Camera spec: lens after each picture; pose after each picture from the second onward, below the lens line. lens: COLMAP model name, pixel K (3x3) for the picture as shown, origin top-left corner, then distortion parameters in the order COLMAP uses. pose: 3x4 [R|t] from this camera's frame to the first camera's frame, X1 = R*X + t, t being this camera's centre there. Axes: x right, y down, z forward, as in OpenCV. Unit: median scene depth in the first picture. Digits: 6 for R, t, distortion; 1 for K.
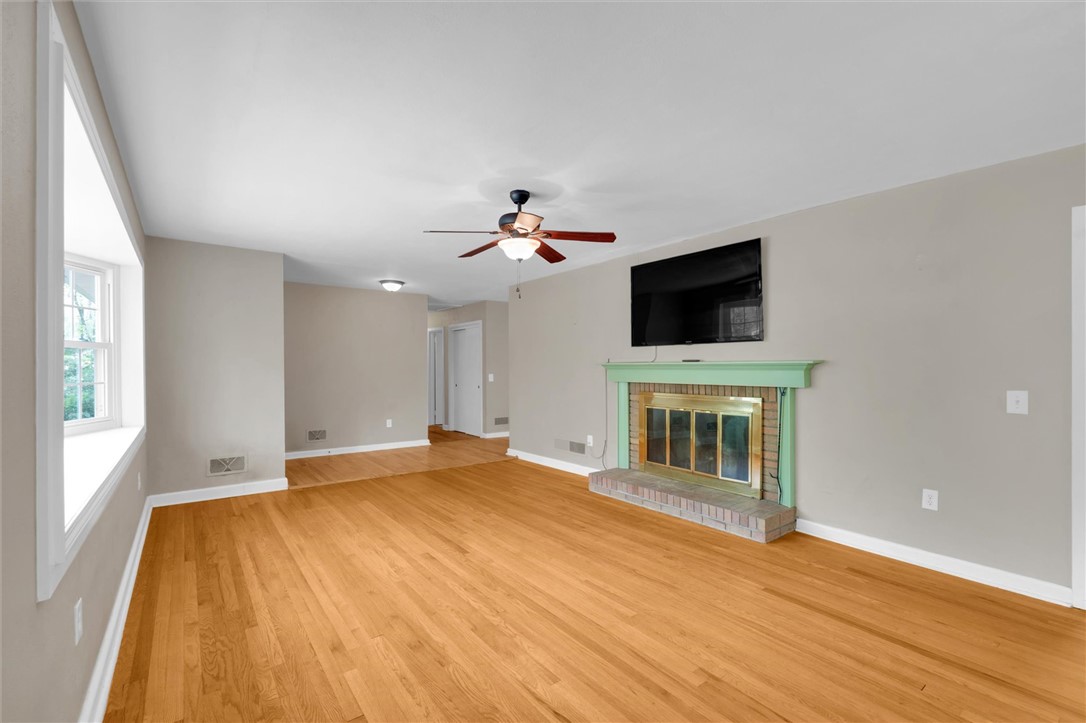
lens RADIAL K [[476.7, 0, 542.6], [0, 476.7, 366.7], [0, 0, 1]] dist [-0.002304, -0.000179]
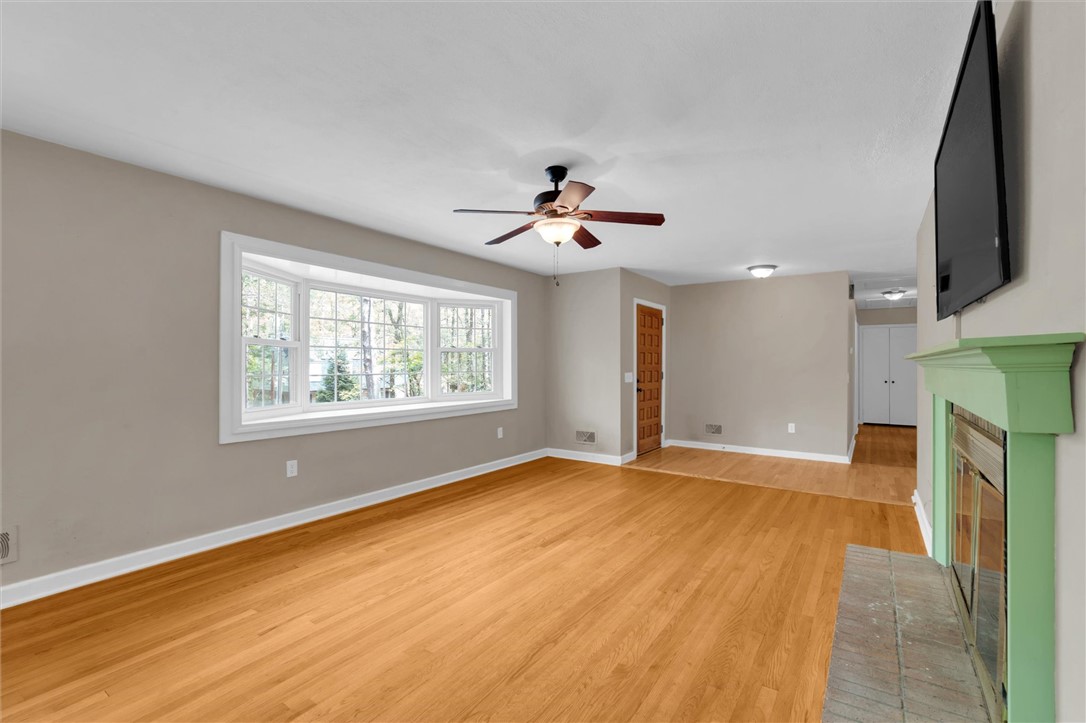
lens RADIAL K [[476.7, 0, 552.5], [0, 476.7, 358.9], [0, 0, 1]] dist [-0.002304, -0.000179]
pose [[0.316740, -0.008428, -0.948475, 0.705522], [-0.001103, 0.999957, -0.009254, 0.003854], [0.948512, 0.003977, 0.316717, 0.615029]]
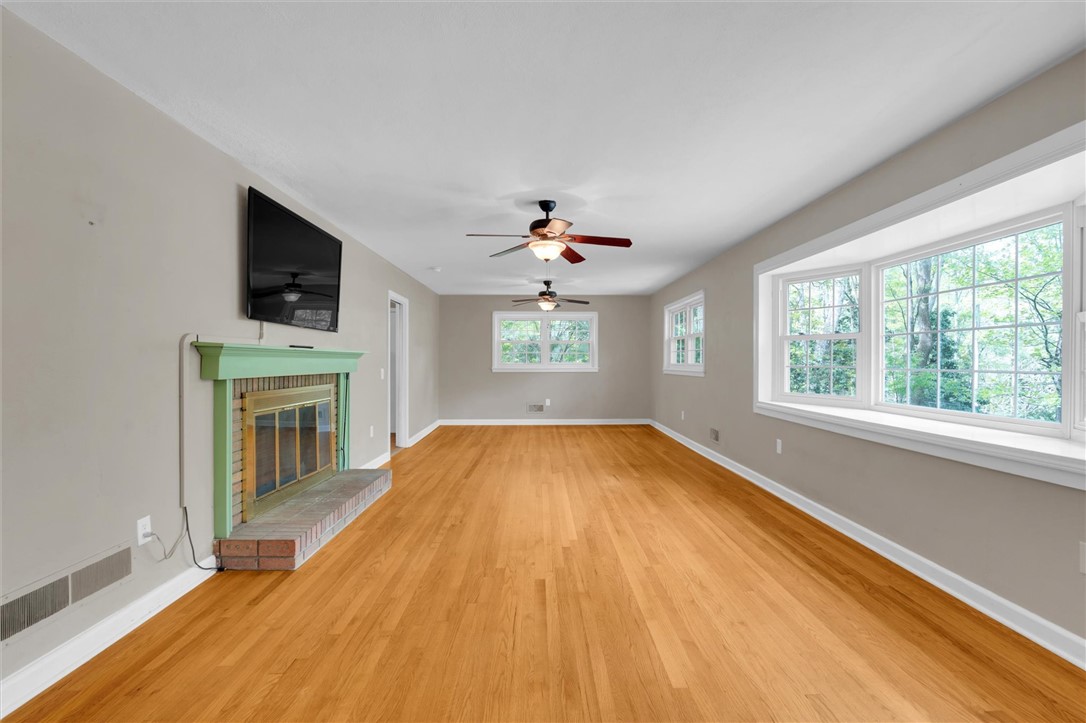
lens RADIAL K [[476.7, 0, 553.5], [0, 476.7, 363.9], [0, 0, 1]] dist [-0.002304, -0.000179]
pose [[-0.814576, -0.002264, 0.580052, -0.629737], [-0.000091, 0.999993, 0.003774, 0.016096], [-0.580056, 0.003021, -0.814571, 1.677991]]
